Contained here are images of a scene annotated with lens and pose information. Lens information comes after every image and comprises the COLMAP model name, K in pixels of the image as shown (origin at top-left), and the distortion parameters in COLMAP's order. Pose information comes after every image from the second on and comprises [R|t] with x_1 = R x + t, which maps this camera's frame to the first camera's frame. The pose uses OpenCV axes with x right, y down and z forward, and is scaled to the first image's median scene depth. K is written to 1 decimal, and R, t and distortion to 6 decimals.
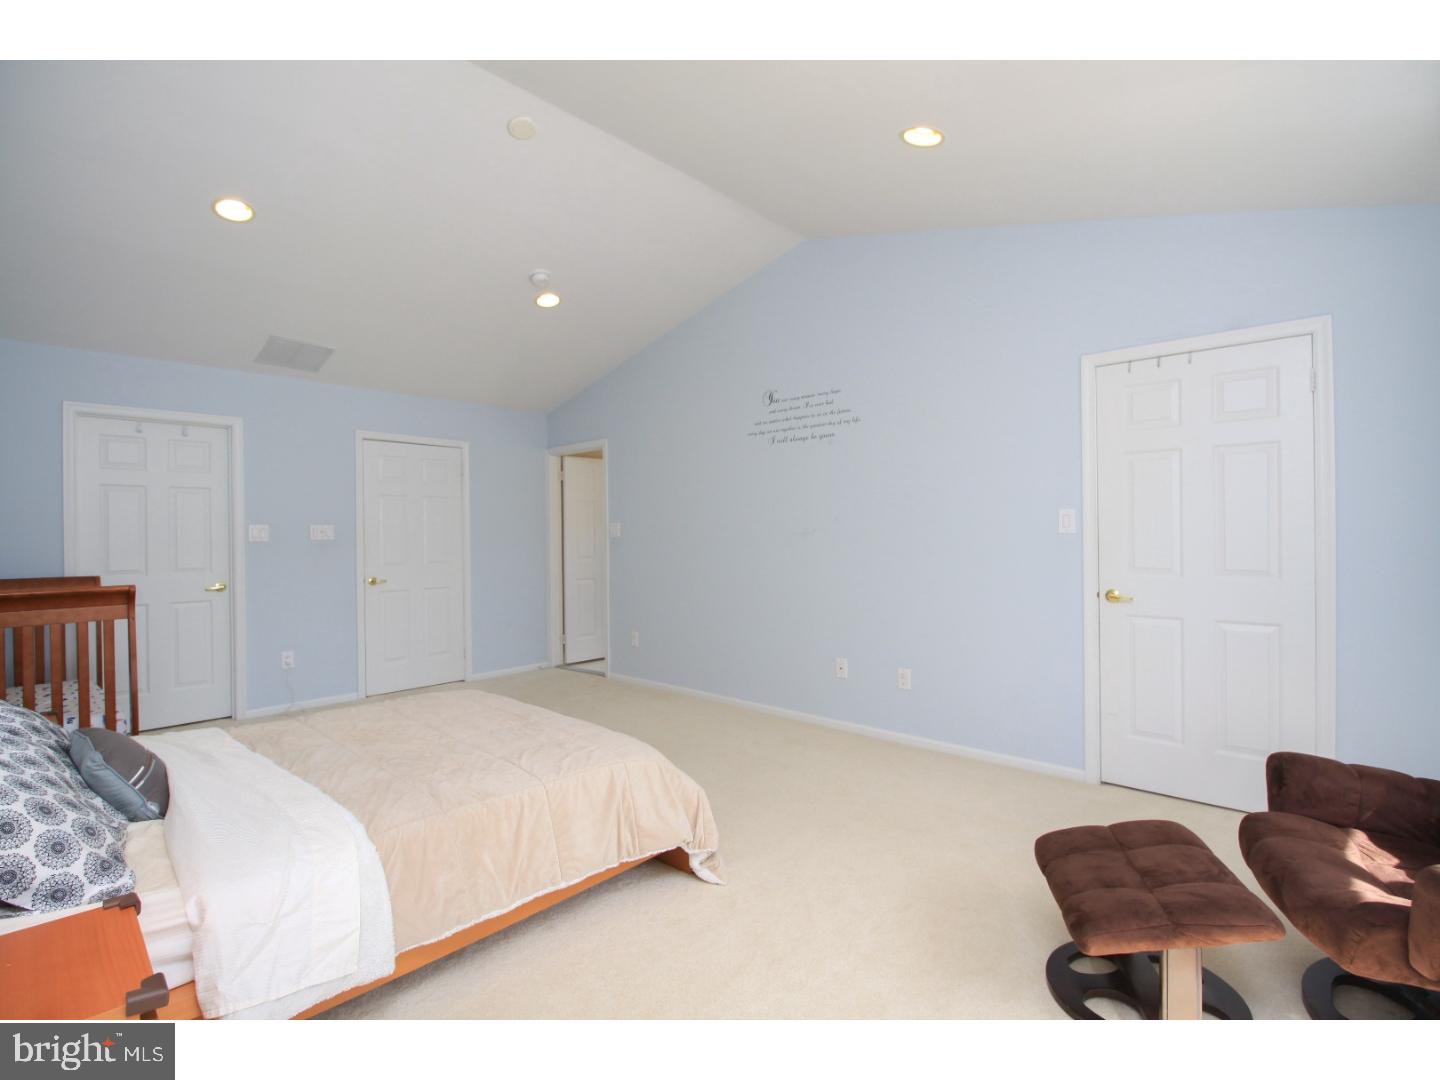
lens RADIAL K [[673.7, 0, 717.5], [0, 673.7, 535.7], [0, 0, 1]] dist [-0.000634, -0.000335]
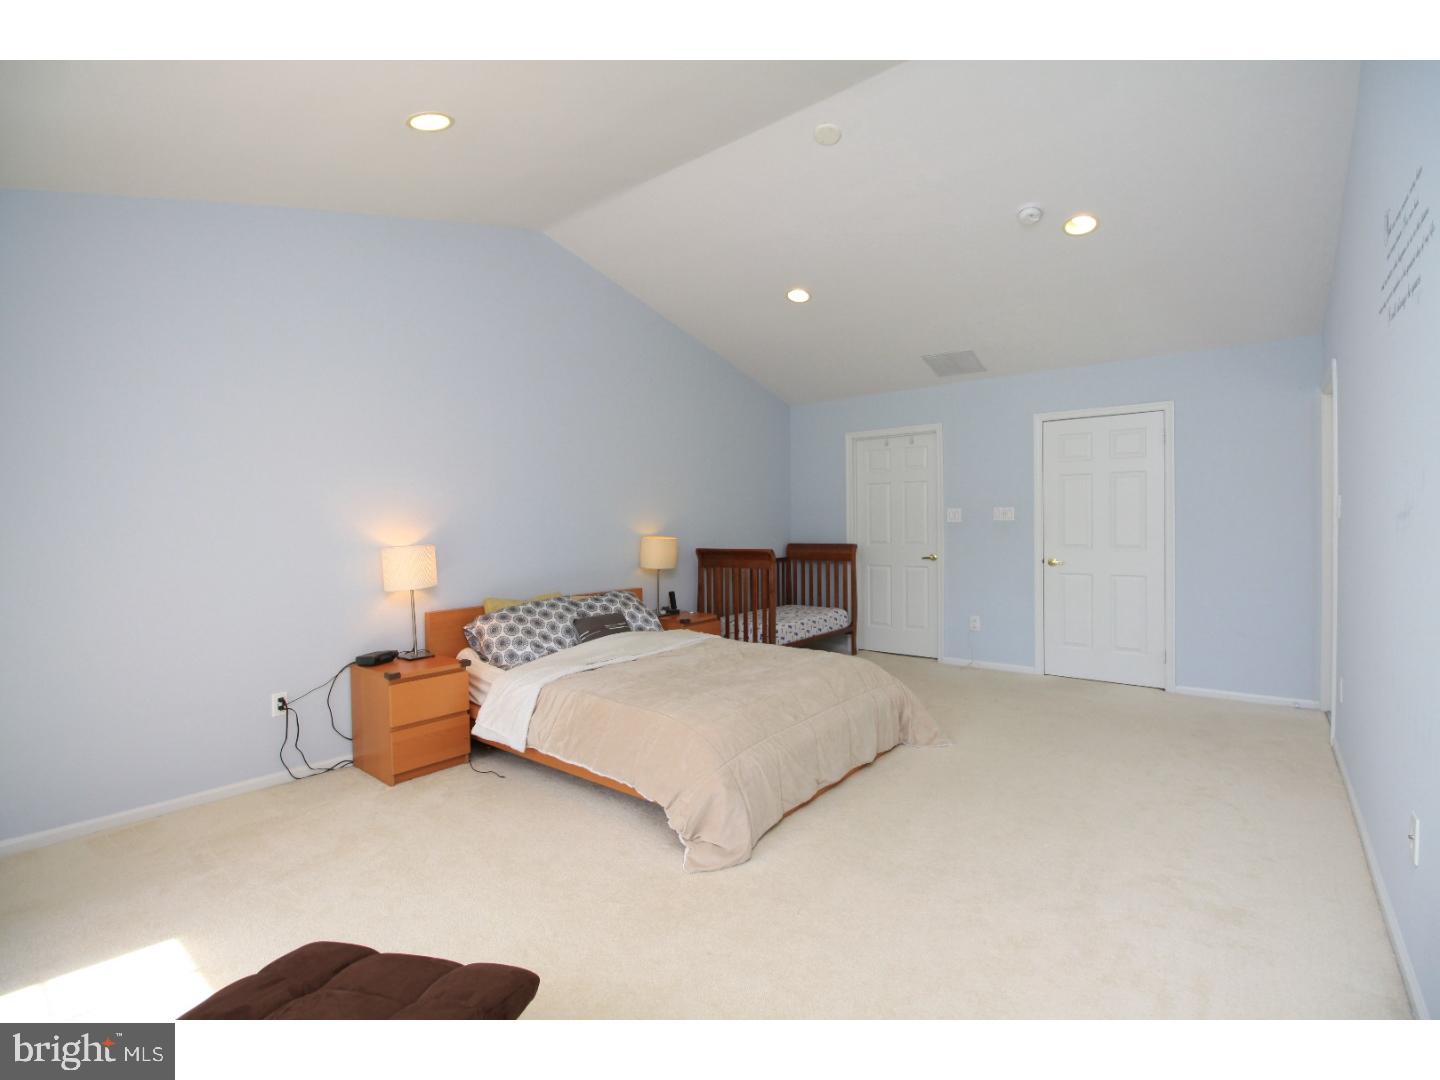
lens RADIAL K [[673.7, 0, 717.5], [0, 673.7, 535.7], [0, 0, 1]] dist [-0.000634, -0.000335]
pose [[0.089230, 0.027824, -0.995622, 0.534622], [0.011974, 0.999508, 0.029006, -0.008051], [0.995939, -0.014510, 0.088852, 0.507110]]
